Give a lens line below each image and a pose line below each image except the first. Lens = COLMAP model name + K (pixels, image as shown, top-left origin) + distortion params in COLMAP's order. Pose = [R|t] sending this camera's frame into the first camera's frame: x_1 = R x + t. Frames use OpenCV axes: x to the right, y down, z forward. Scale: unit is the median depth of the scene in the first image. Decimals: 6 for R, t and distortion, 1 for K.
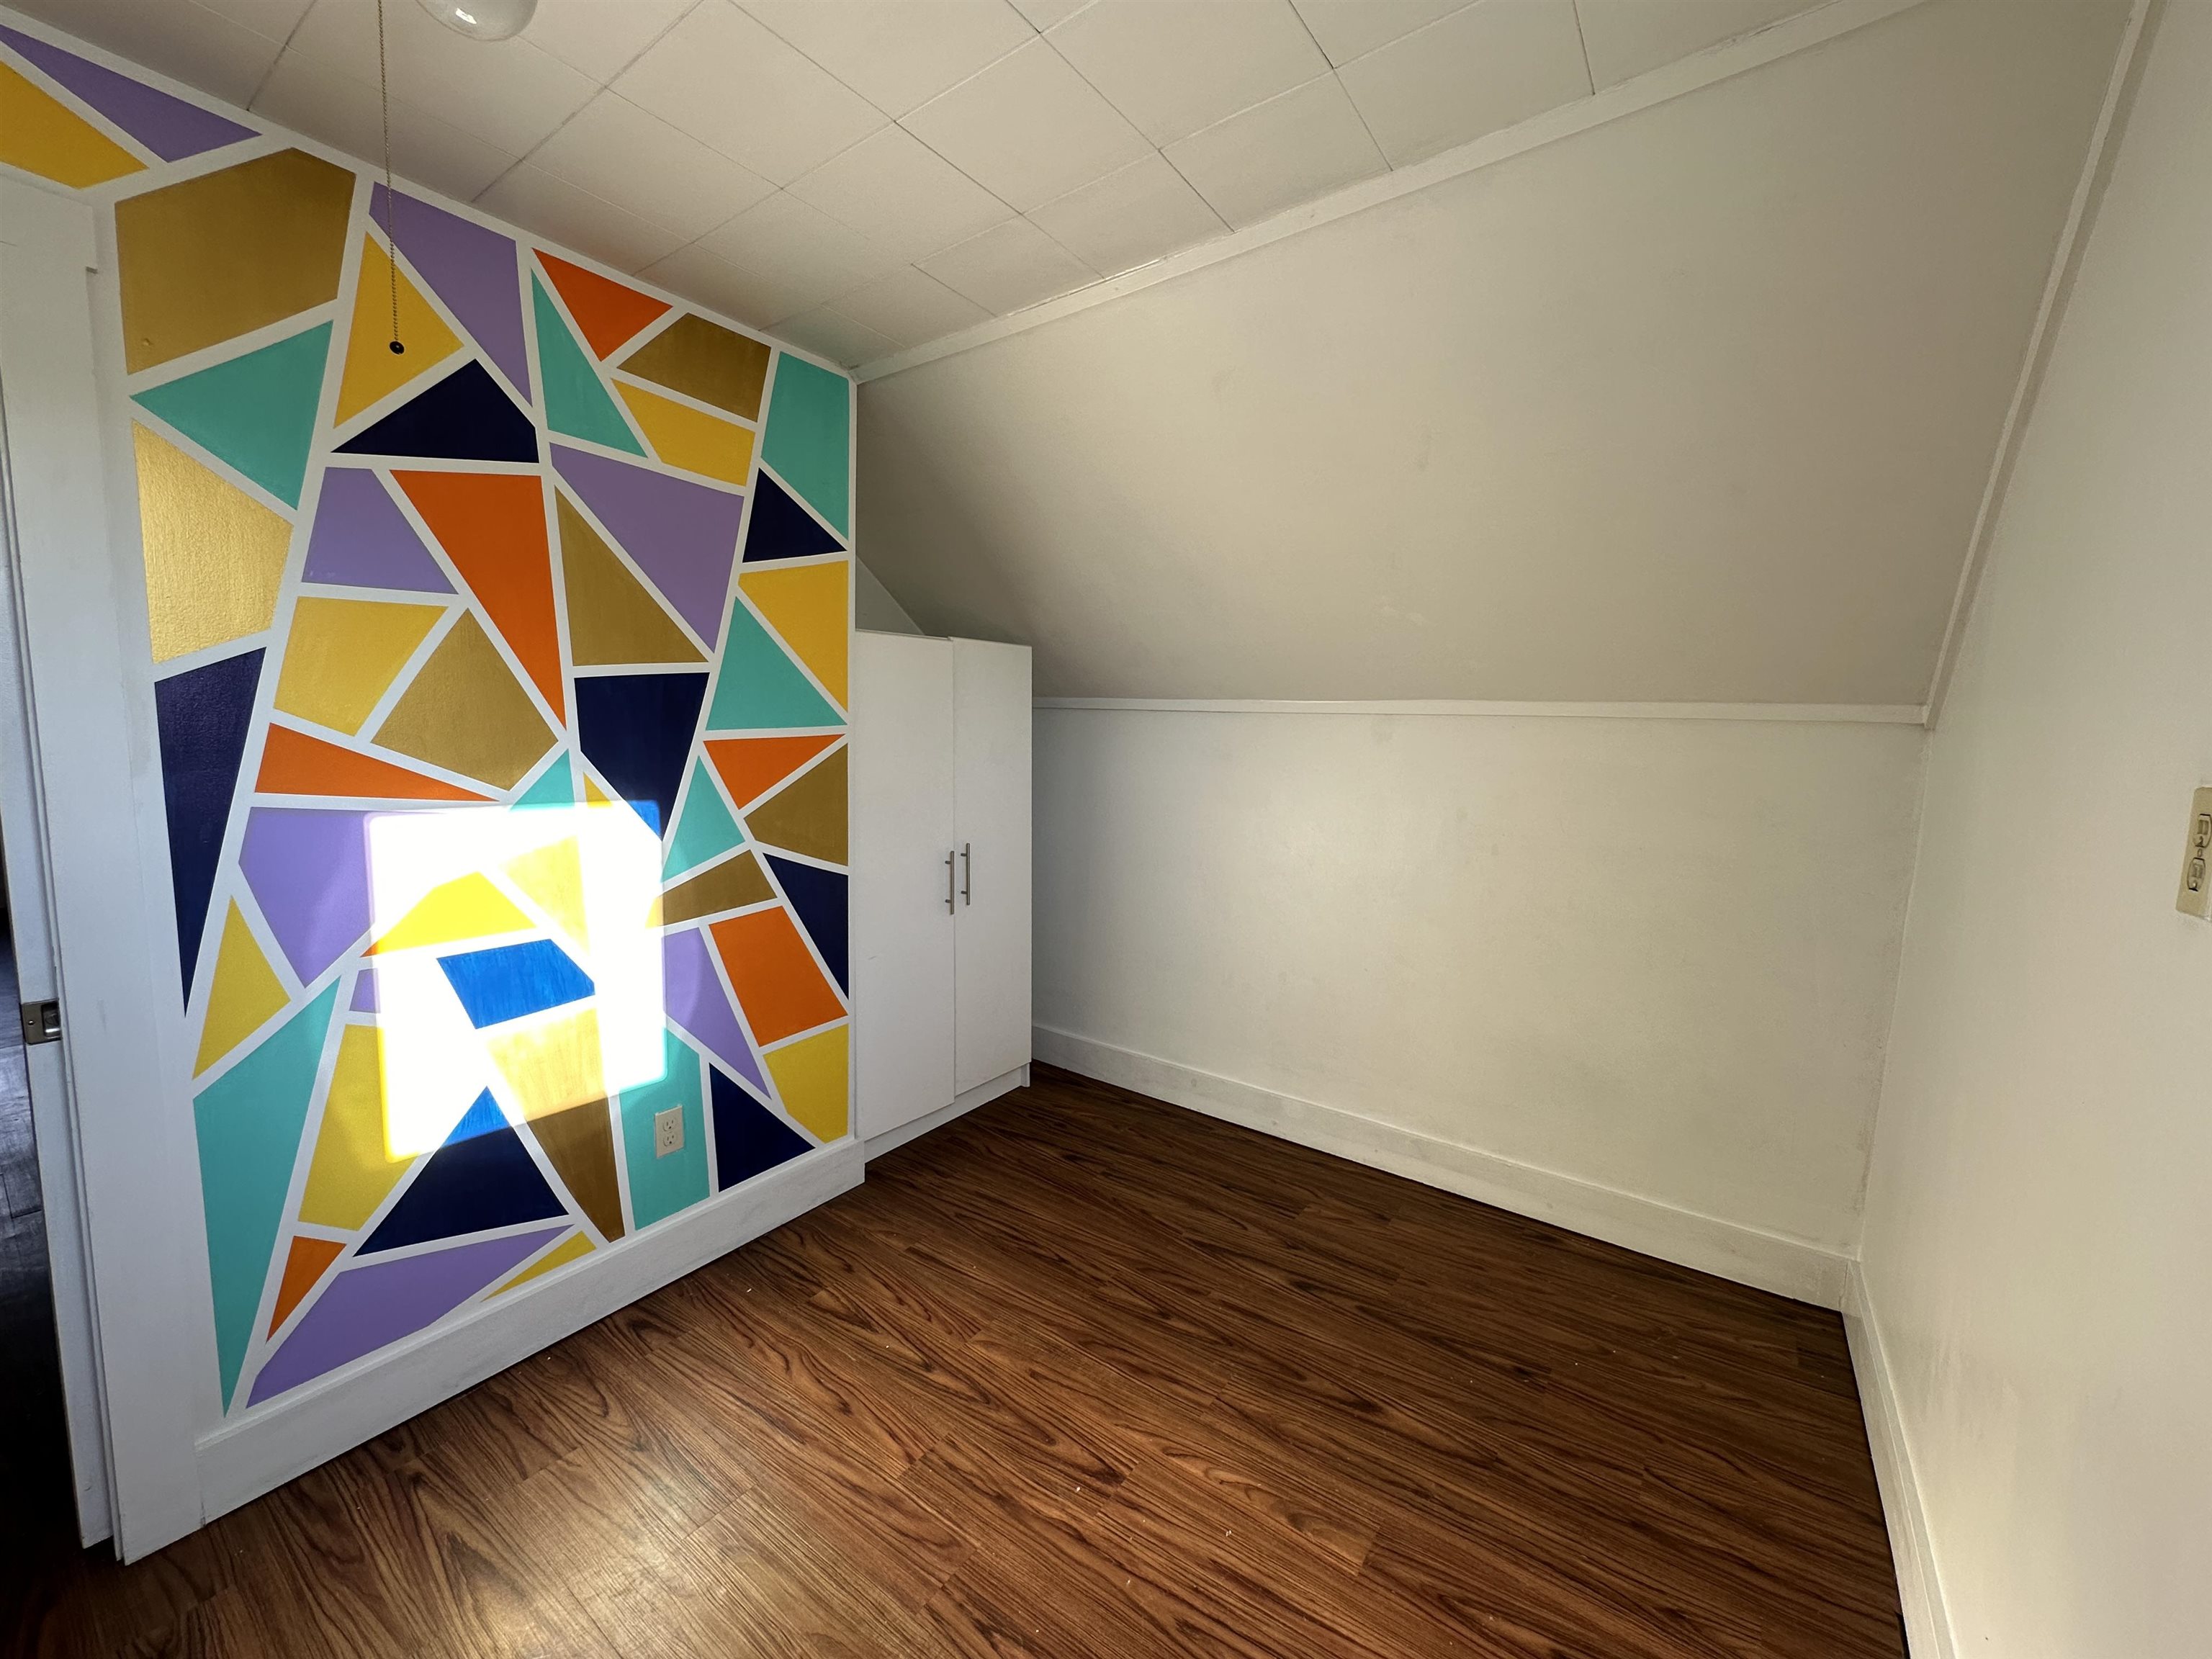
lens RADIAL K [[881.6, 0, 1100.7], [0, 881.6, 834.0], [0, 0, 1]] dist [-0.001845, 0.000375]
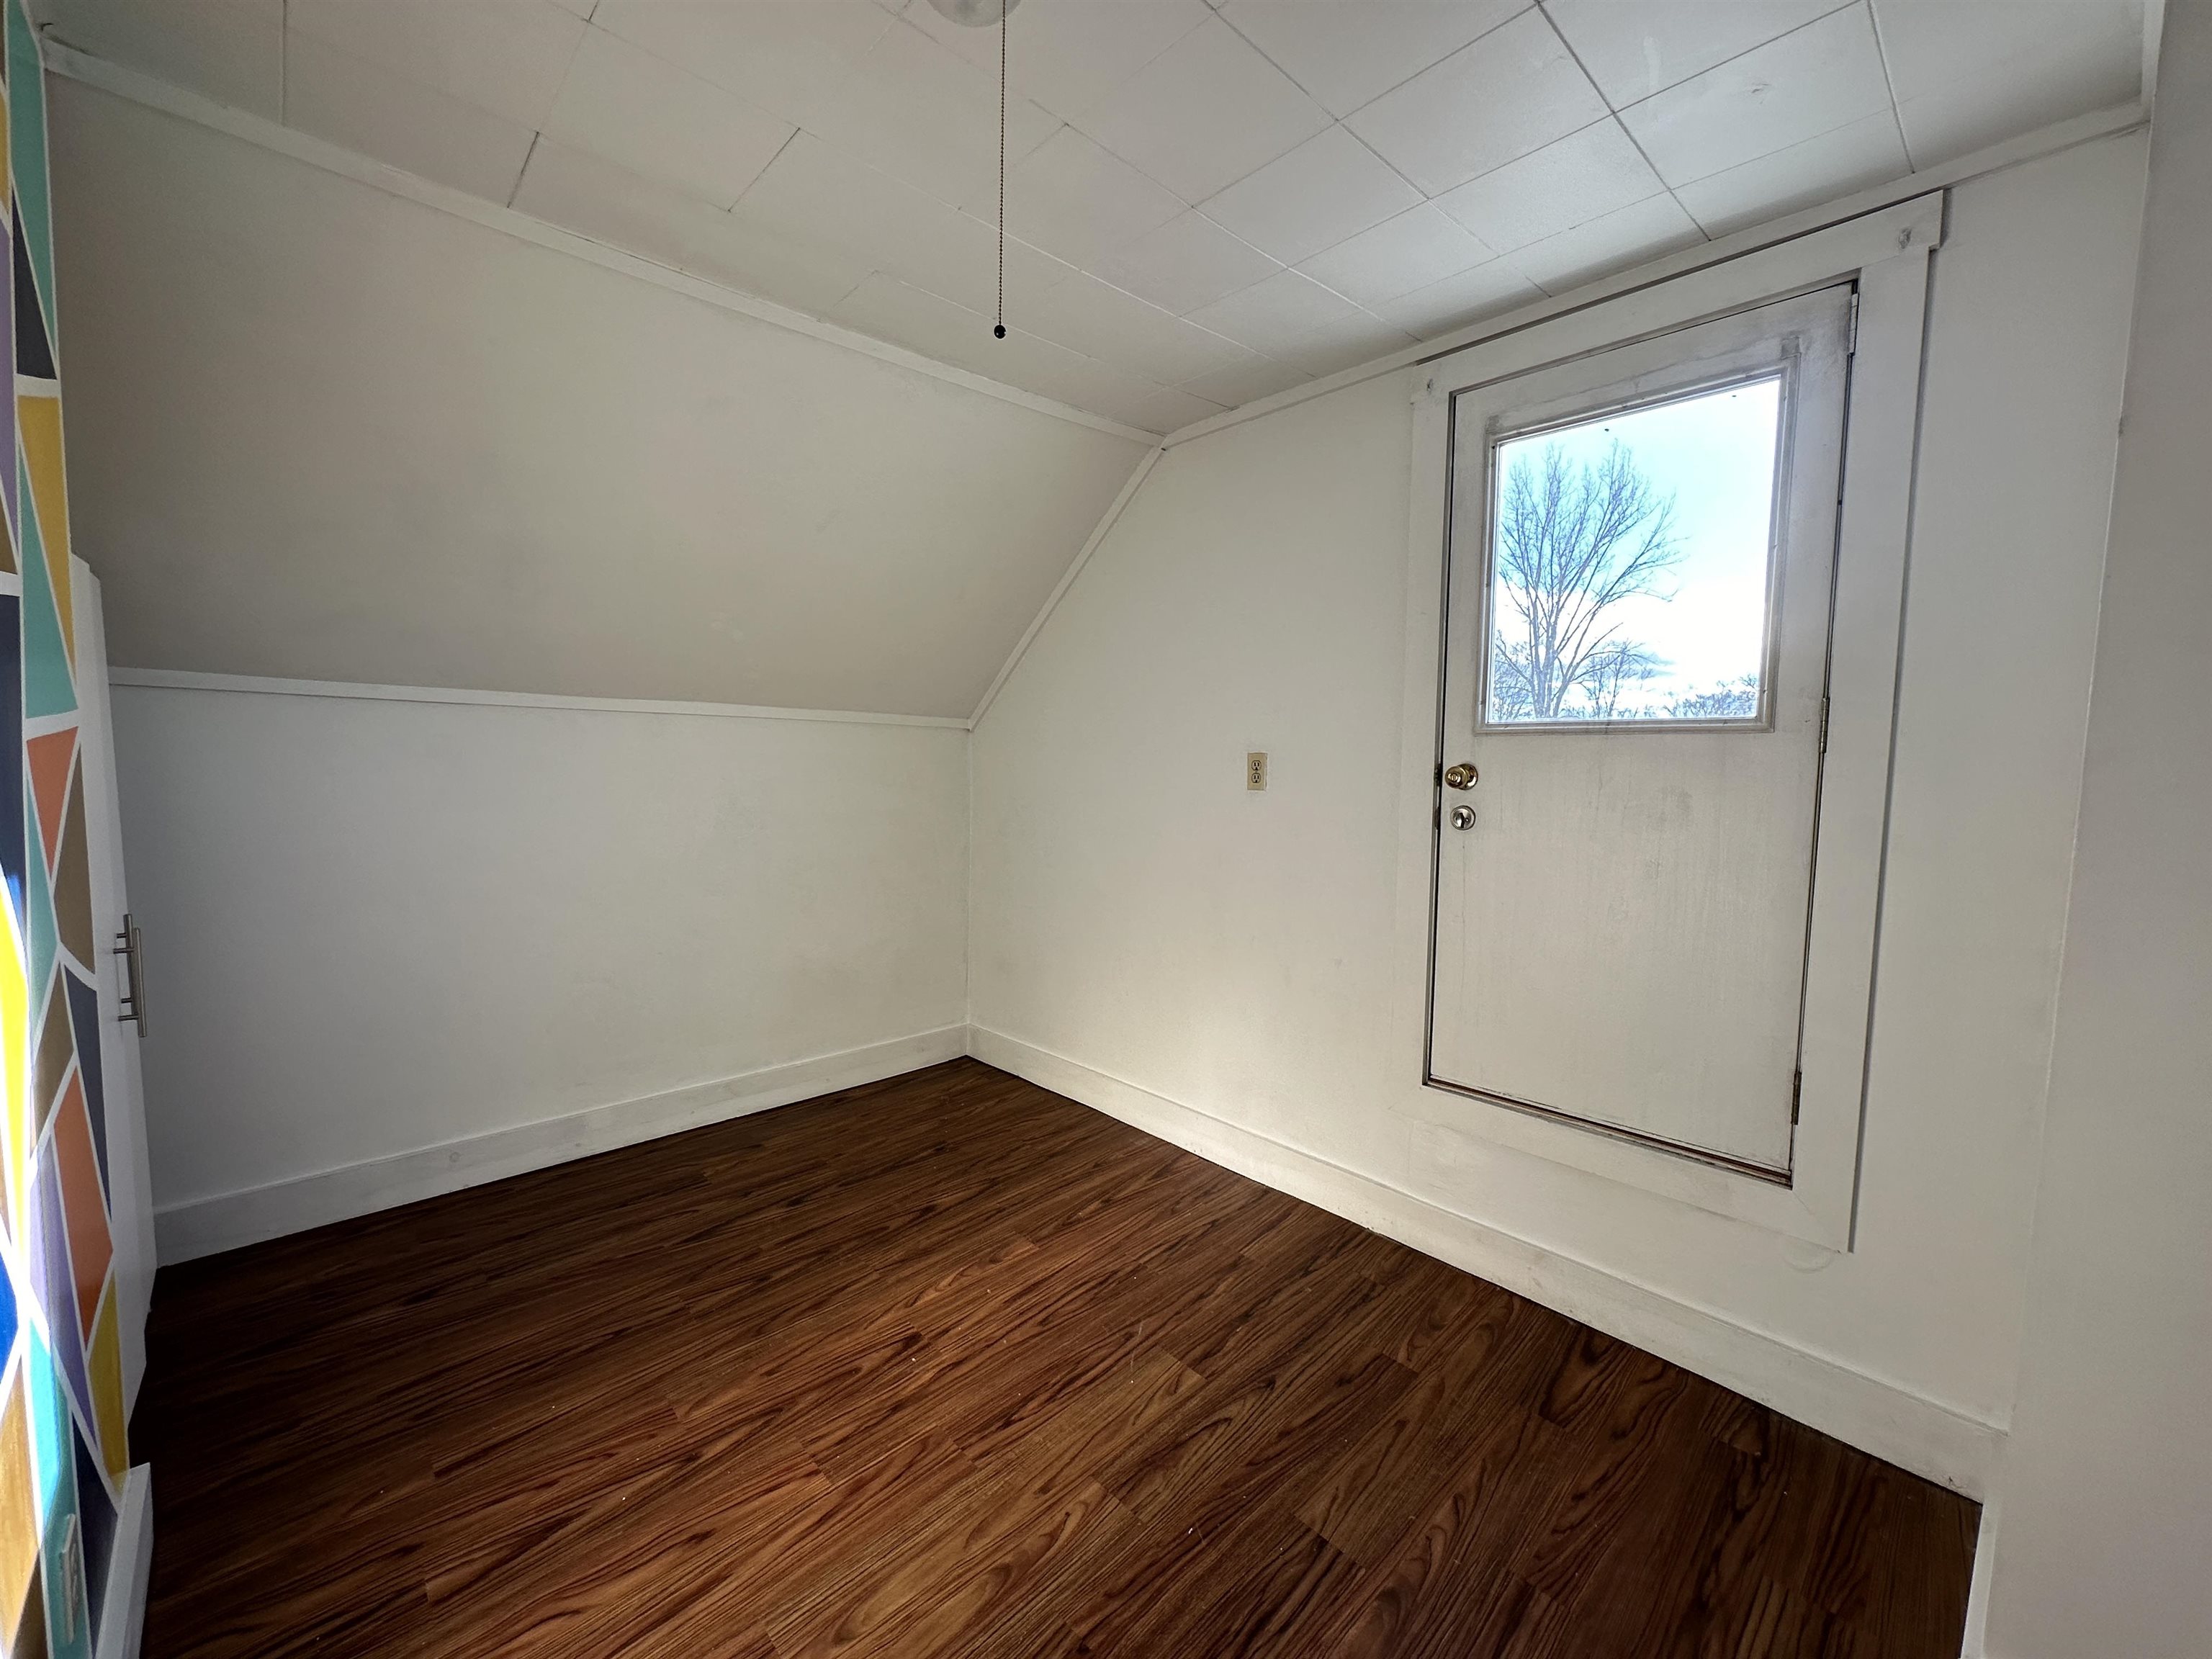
lens RADIAL K [[881.6, 0, 1107.0], [0, 881.6, 826.8], [0, 0, 1]] dist [-0.001845, 0.000375]
pose [[0.173390, -0.100844, 0.979677, -0.881326], [0.100239, 0.991385, 0.084308, -0.045898], [-0.979739, 0.083583, 0.182005, 0.370555]]
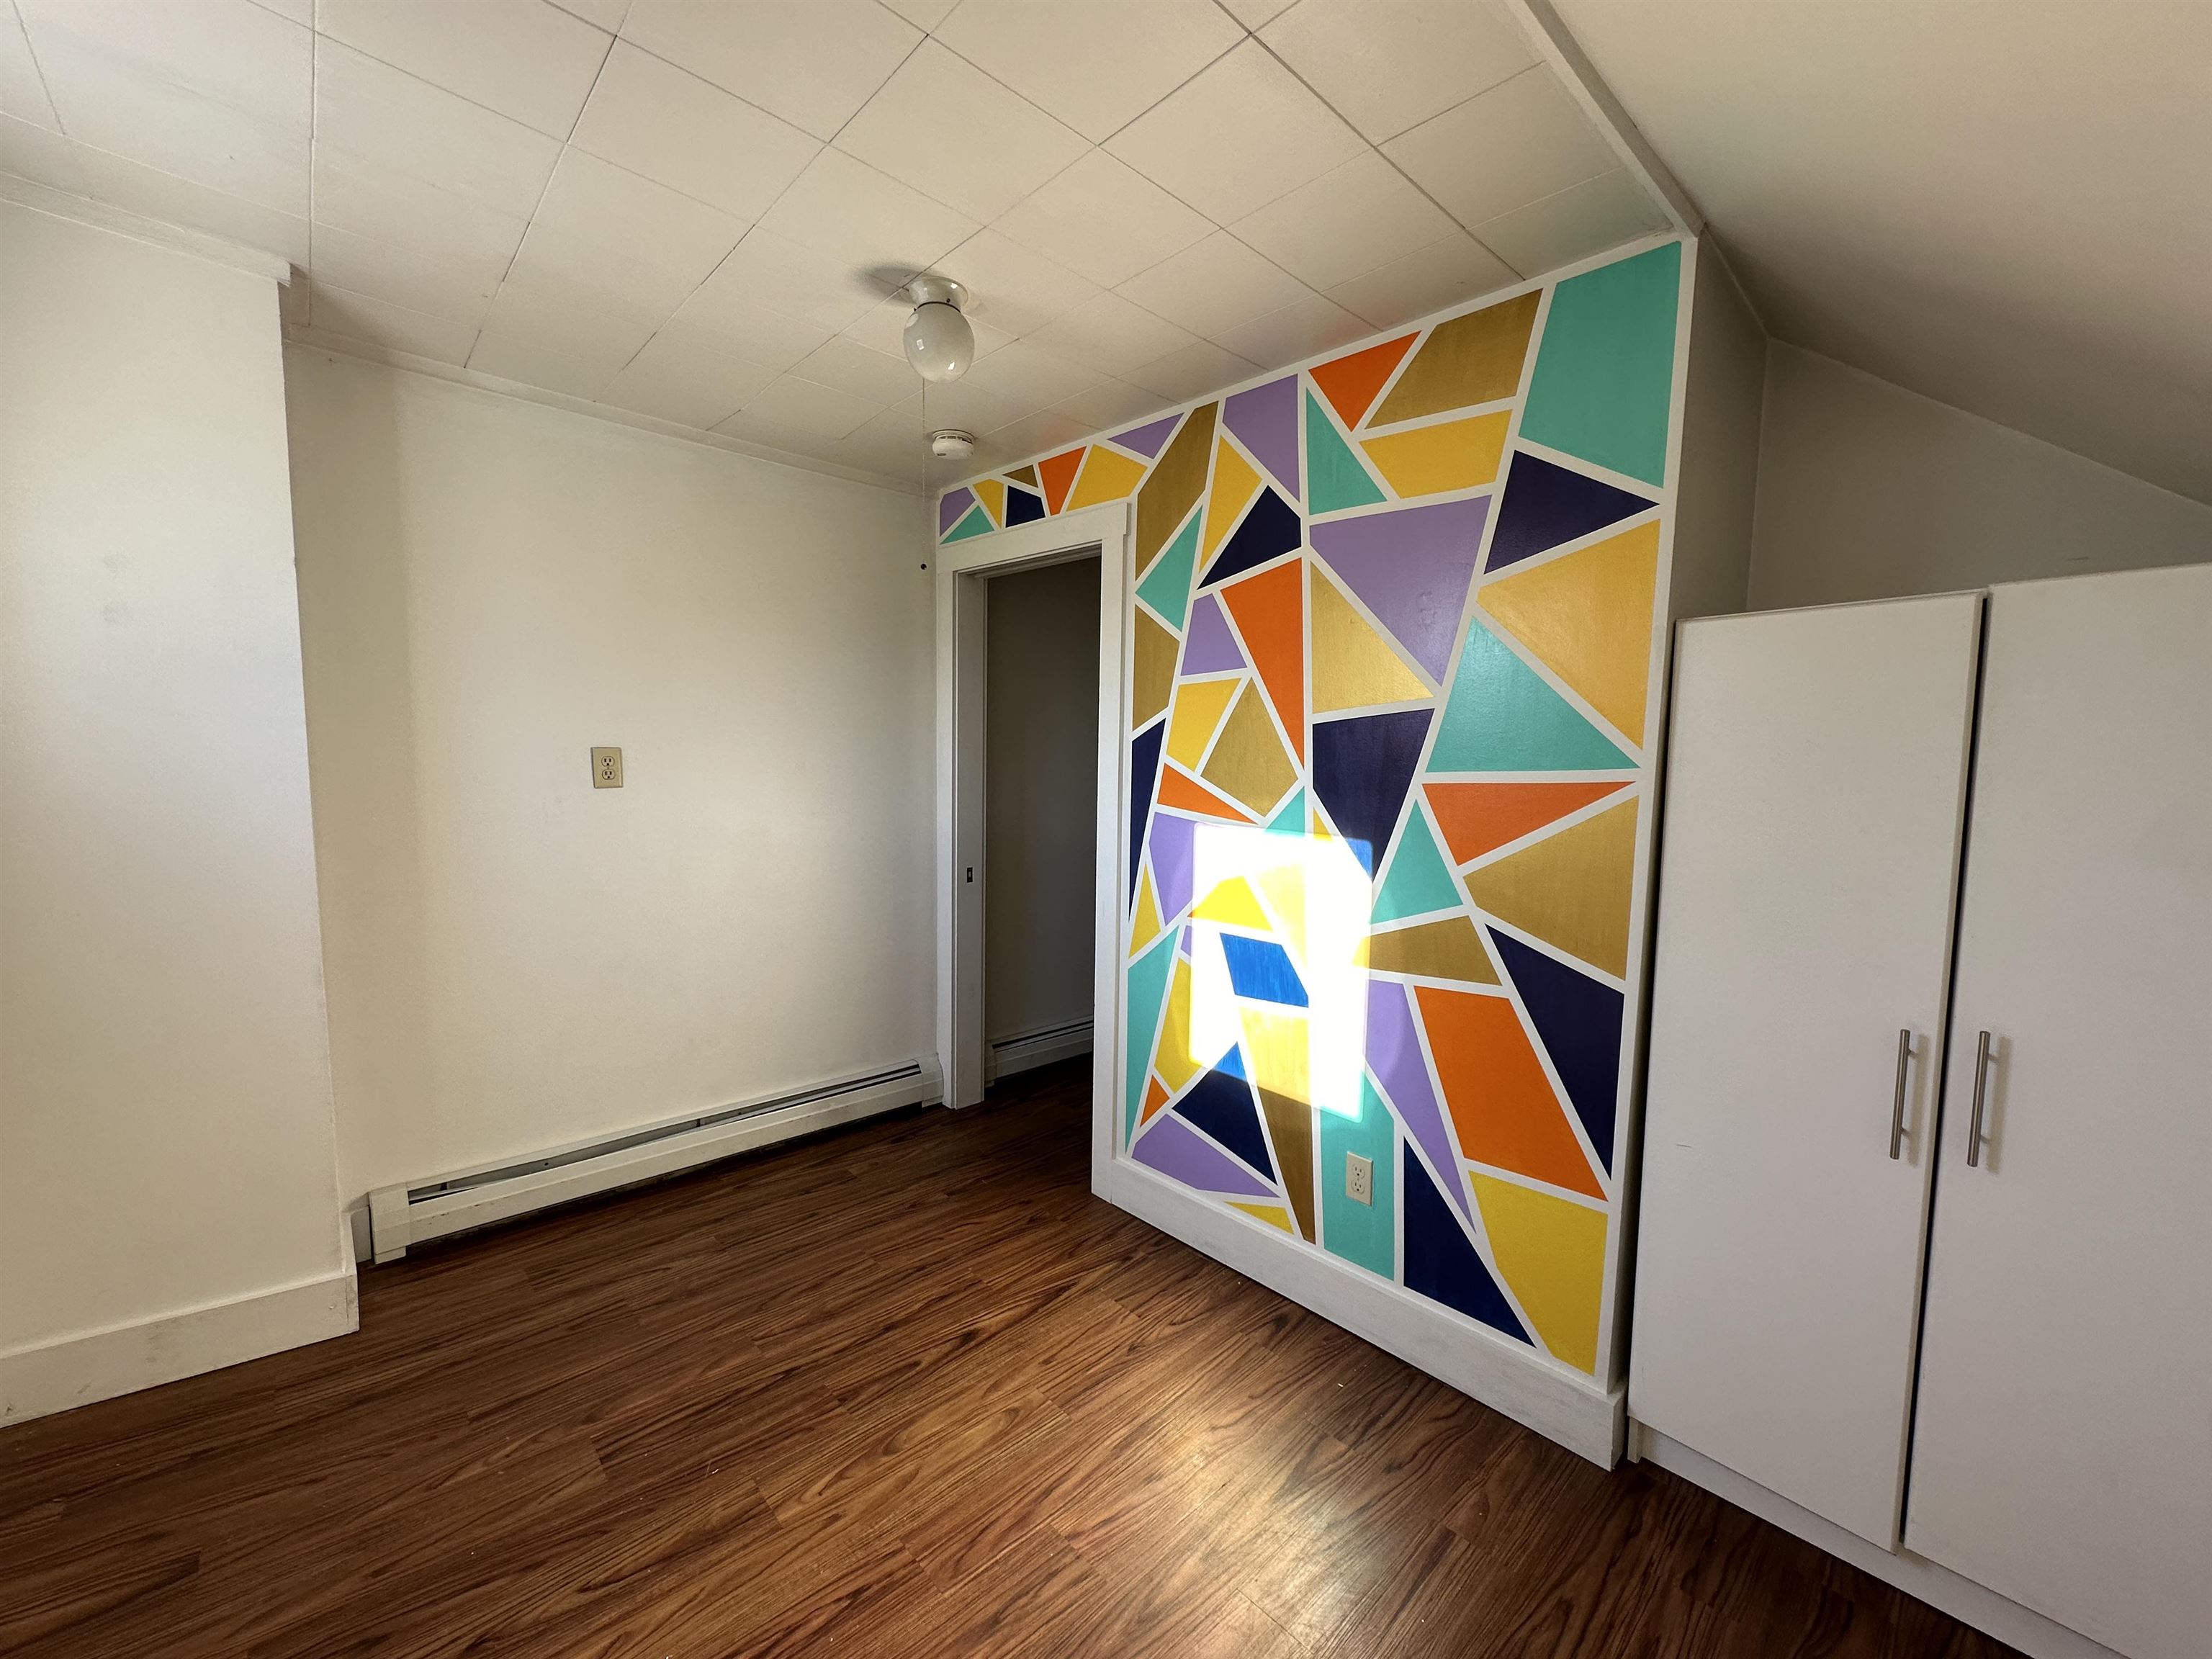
lens RADIAL K [[881.6, 0, 1106.2], [0, 881.6, 833.6], [0, 0, 1]] dist [-0.001845, 0.000375]
pose [[-0.191354, 0.062363, -0.979538, 0.543104], [-0.141635, 0.985780, 0.090429, -0.097209], [0.971248, 0.156040, -0.179800, 0.913030]]
